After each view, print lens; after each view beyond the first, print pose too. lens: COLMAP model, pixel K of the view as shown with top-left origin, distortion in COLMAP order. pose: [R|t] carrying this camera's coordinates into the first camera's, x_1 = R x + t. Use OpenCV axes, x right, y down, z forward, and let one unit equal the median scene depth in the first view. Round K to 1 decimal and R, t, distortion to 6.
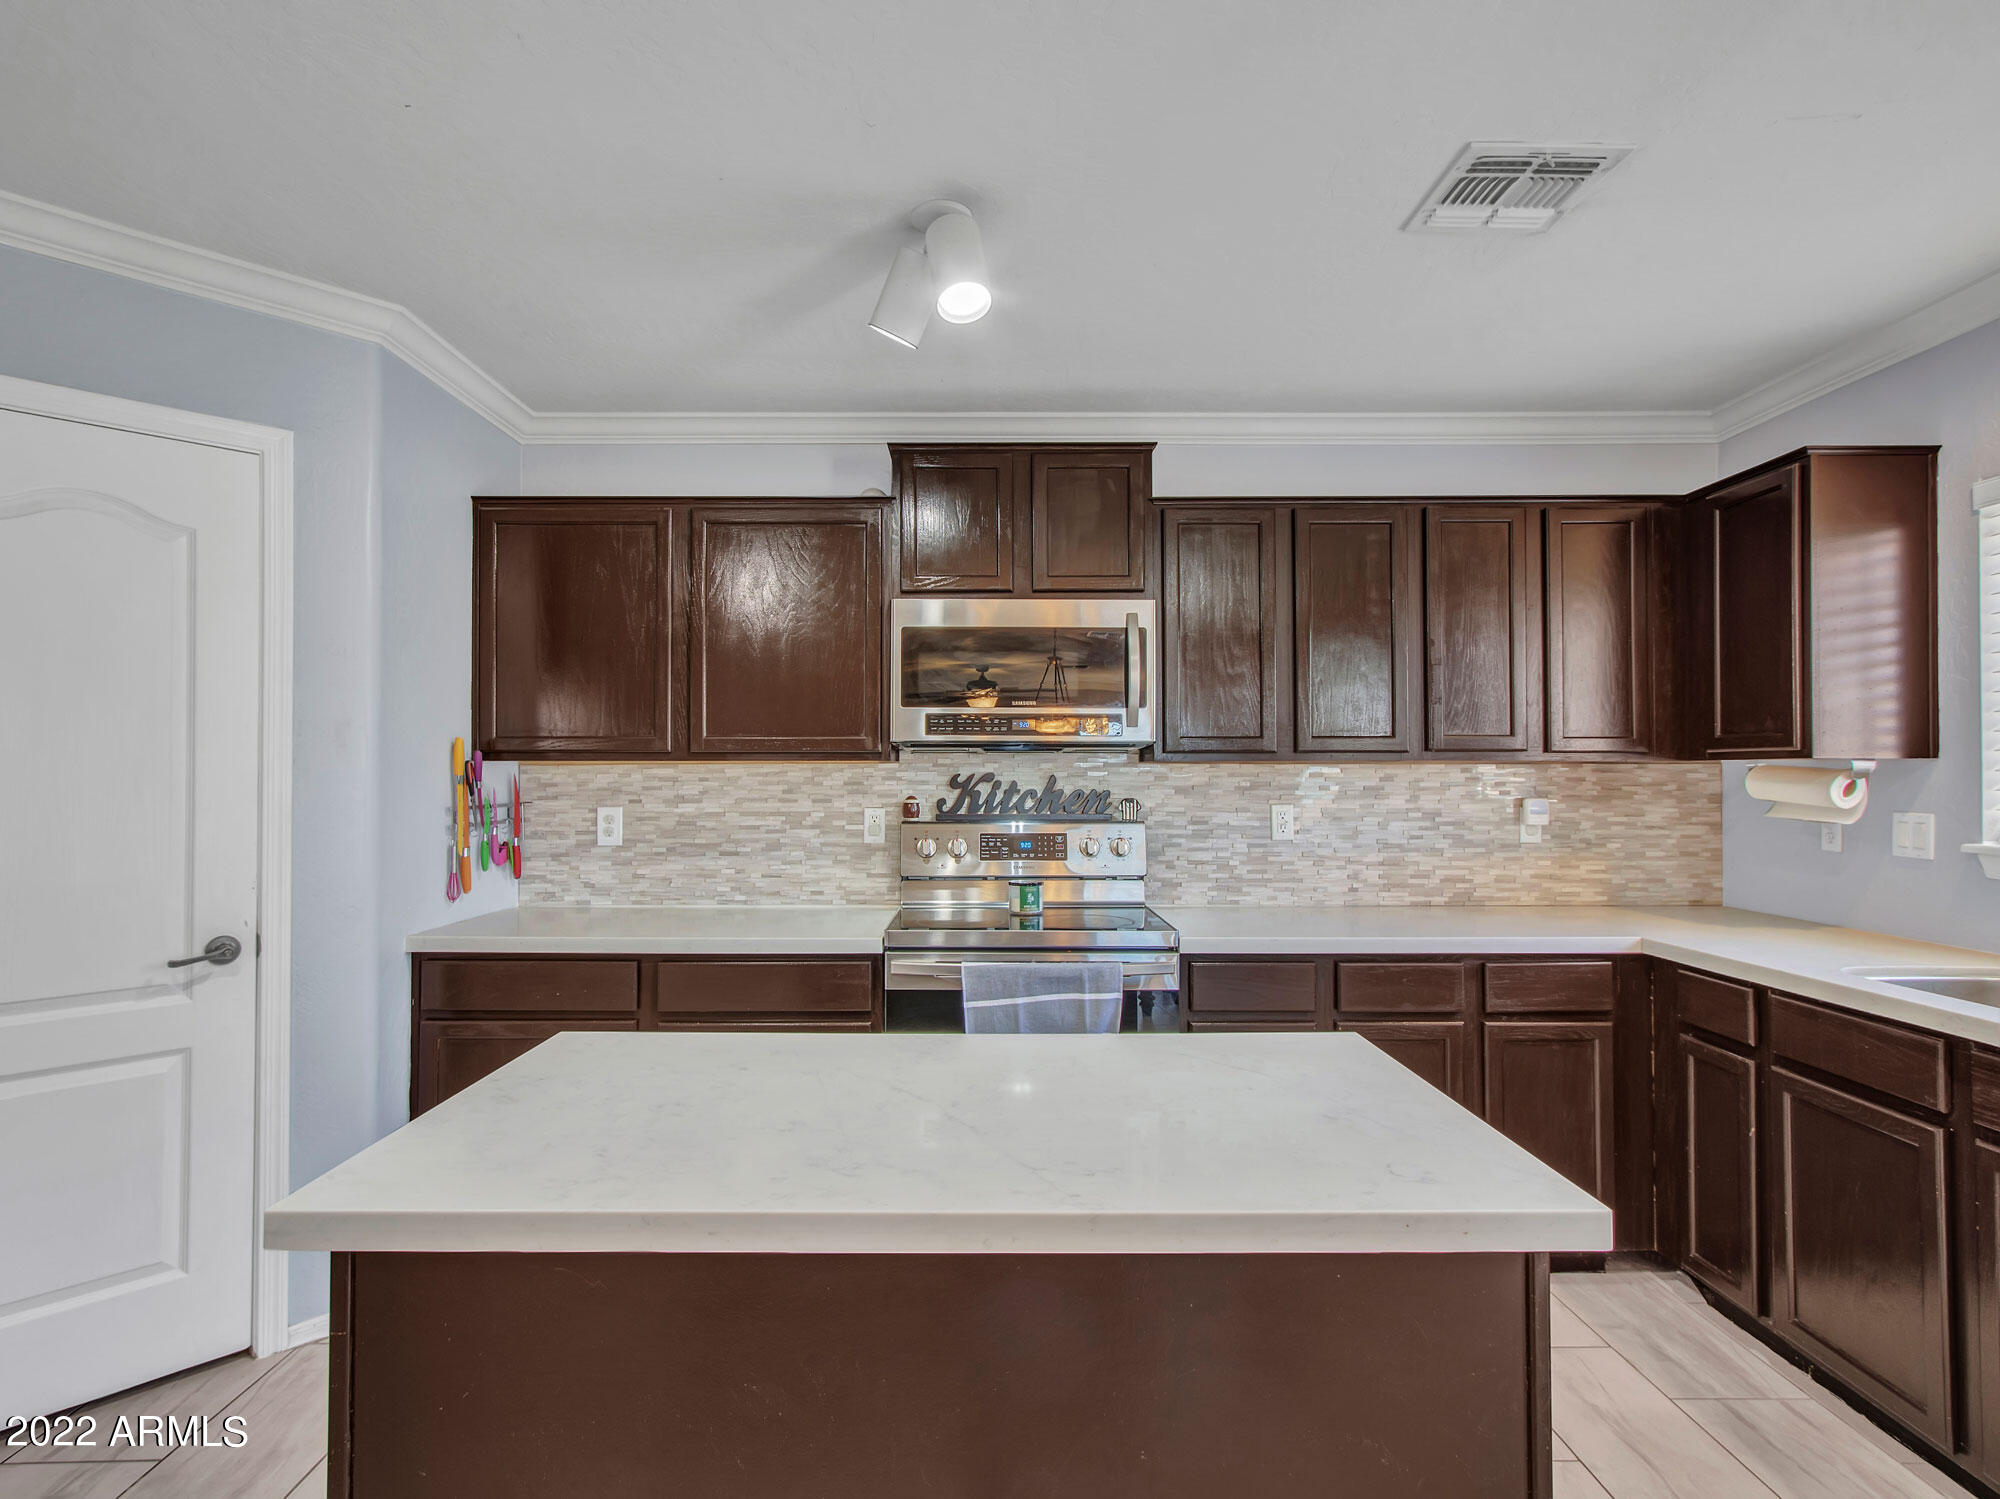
lens RADIAL K [[1045.5, 0, 976.2], [0, 1045.5, 759.2], [0, 0, 1]] dist [-0.013631, 0.003251]
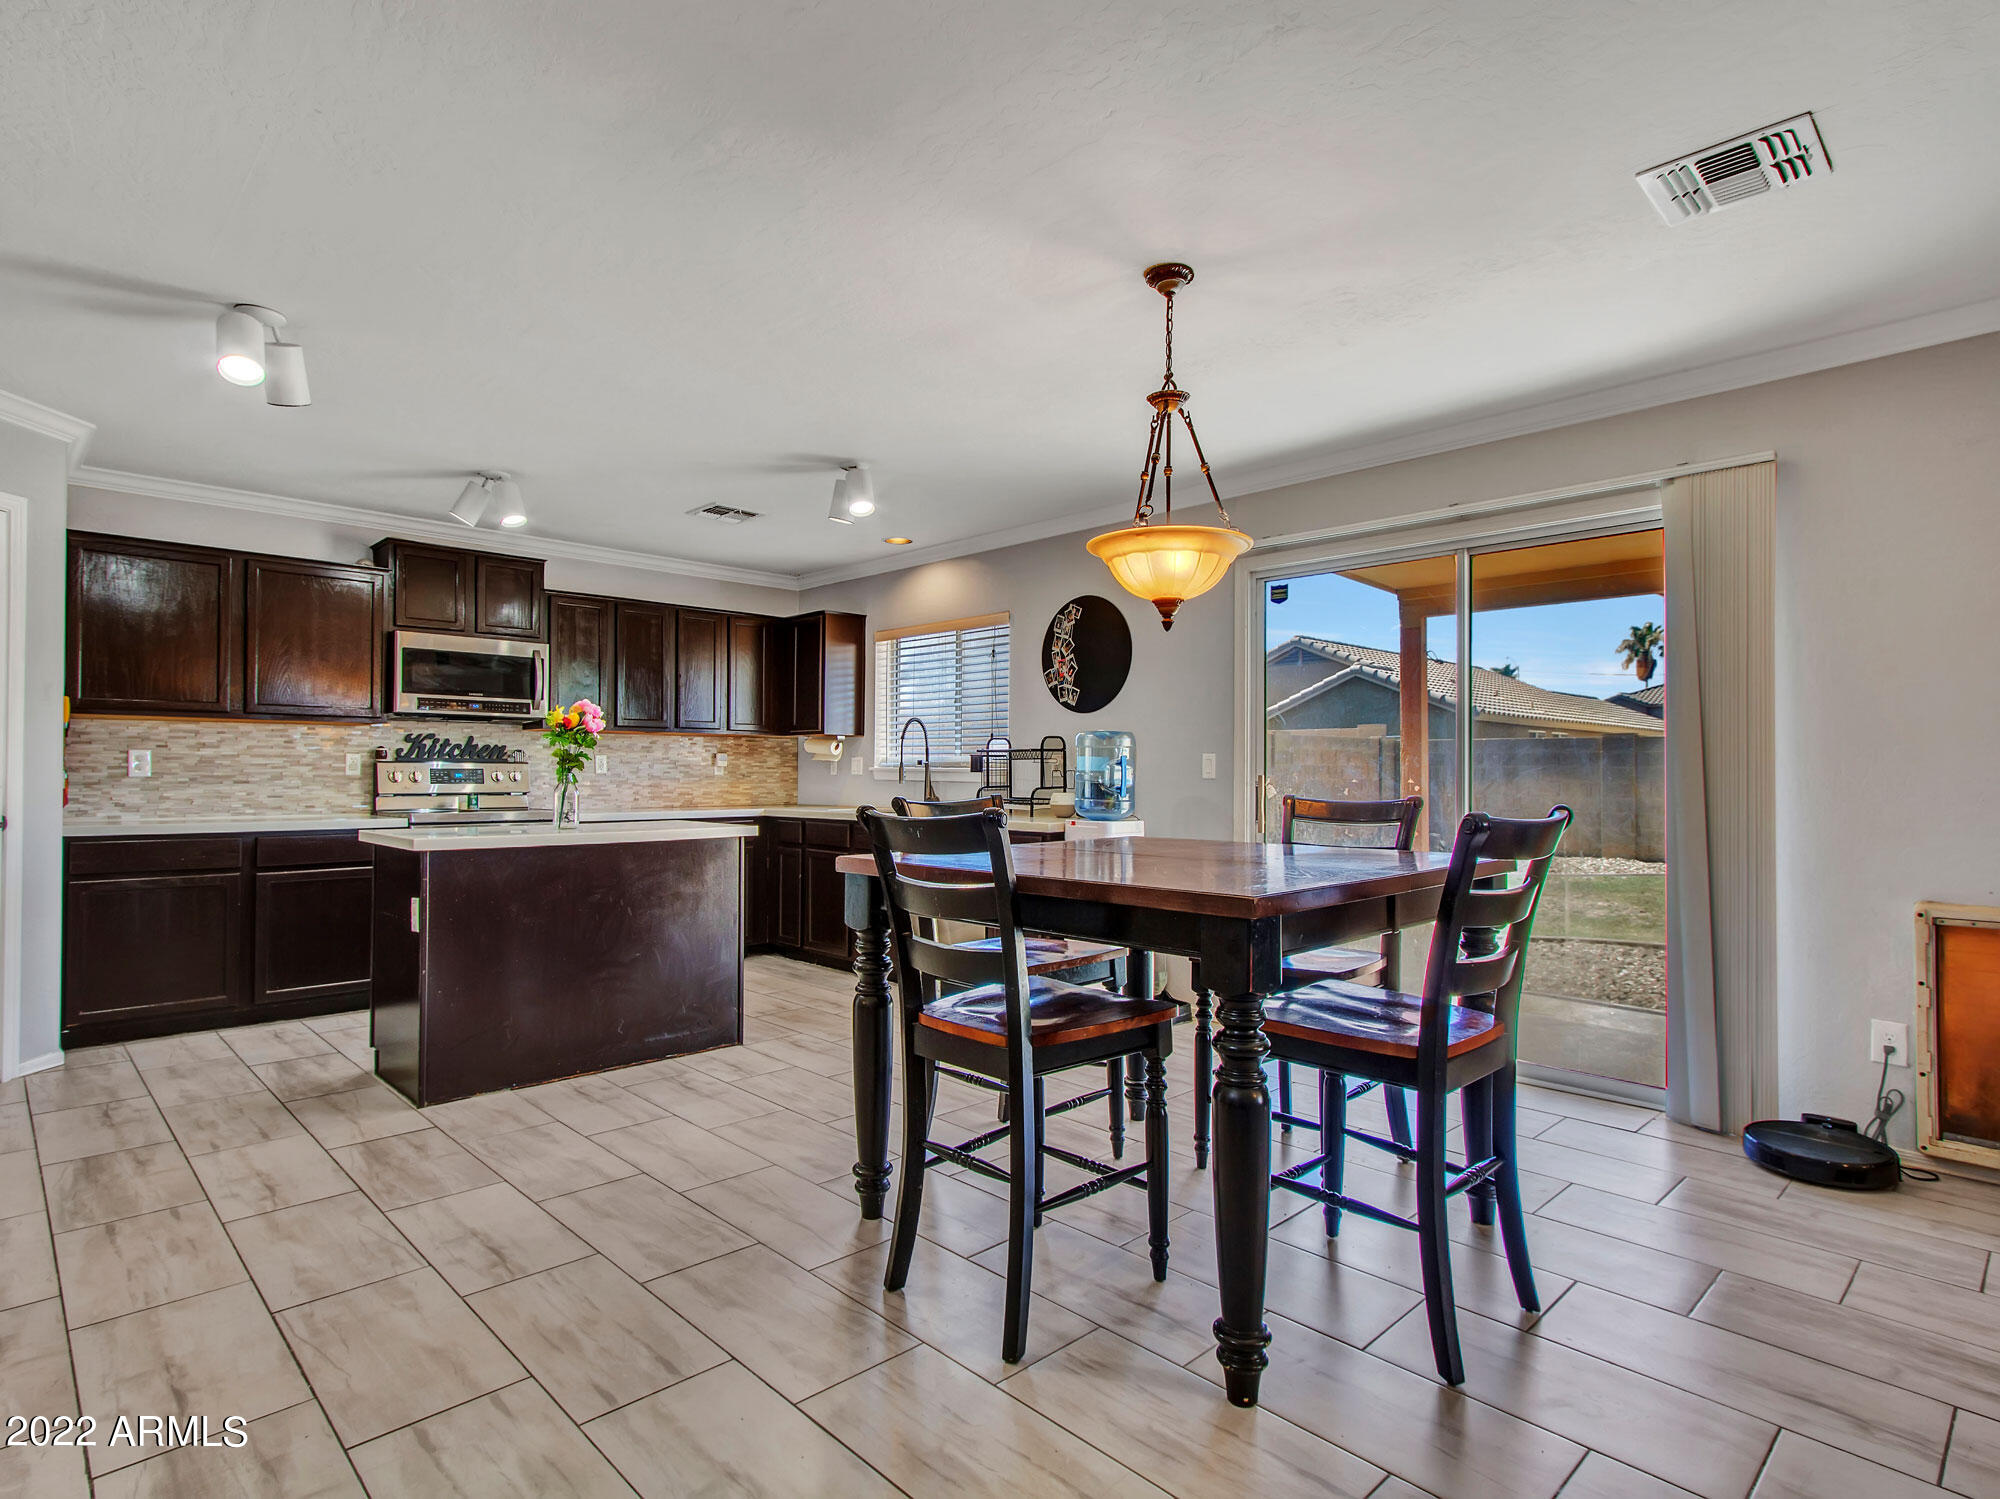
lens RADIAL K [[1045.5, 0, 998.8], [0, 1045.5, 763.1], [0, 0, 1]] dist [-0.013631, 0.003251]
pose [[0.708028, 0.009986, 0.706114, -0.526450], [-0.012824, 0.999917, -0.001281, 0.051371], [-0.706068, -0.008148, 0.708097, -0.840094]]
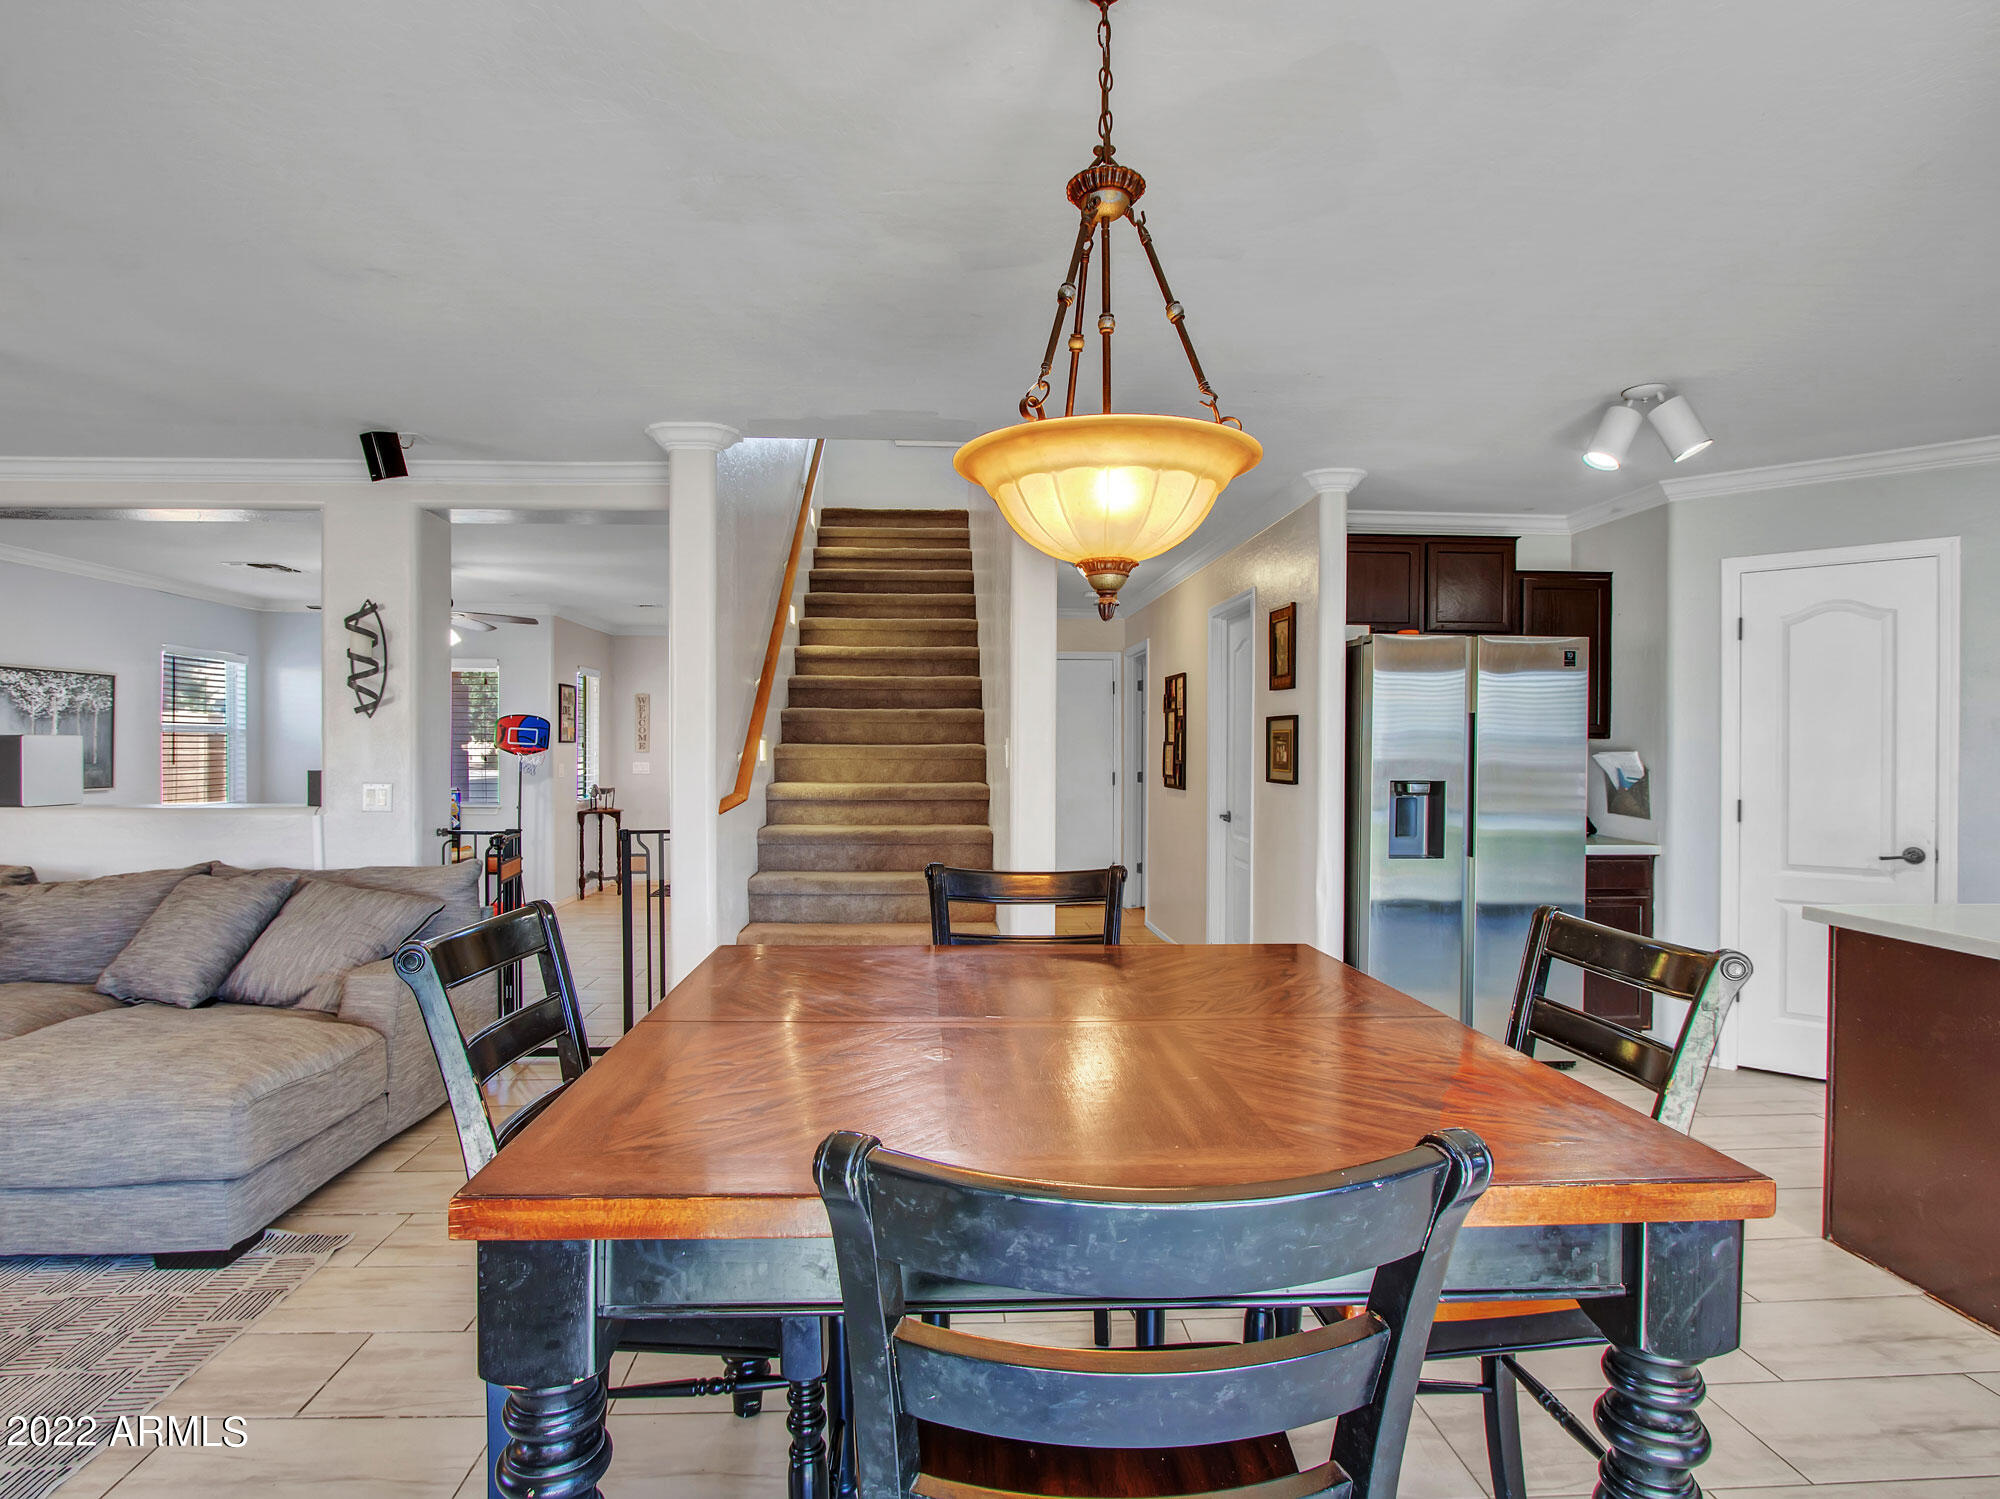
lens RADIAL K [[1045.5, 0, 976.6], [0, 1045.5, 755.5], [0, 0, 1]] dist [-0.013631, 0.003251]
pose [[0.050615, 0.008341, -0.998683, 0.620975], [0.006659, 0.999940, 0.008689, -0.002498], [0.998696, -0.007090, 0.050557, -0.428827]]
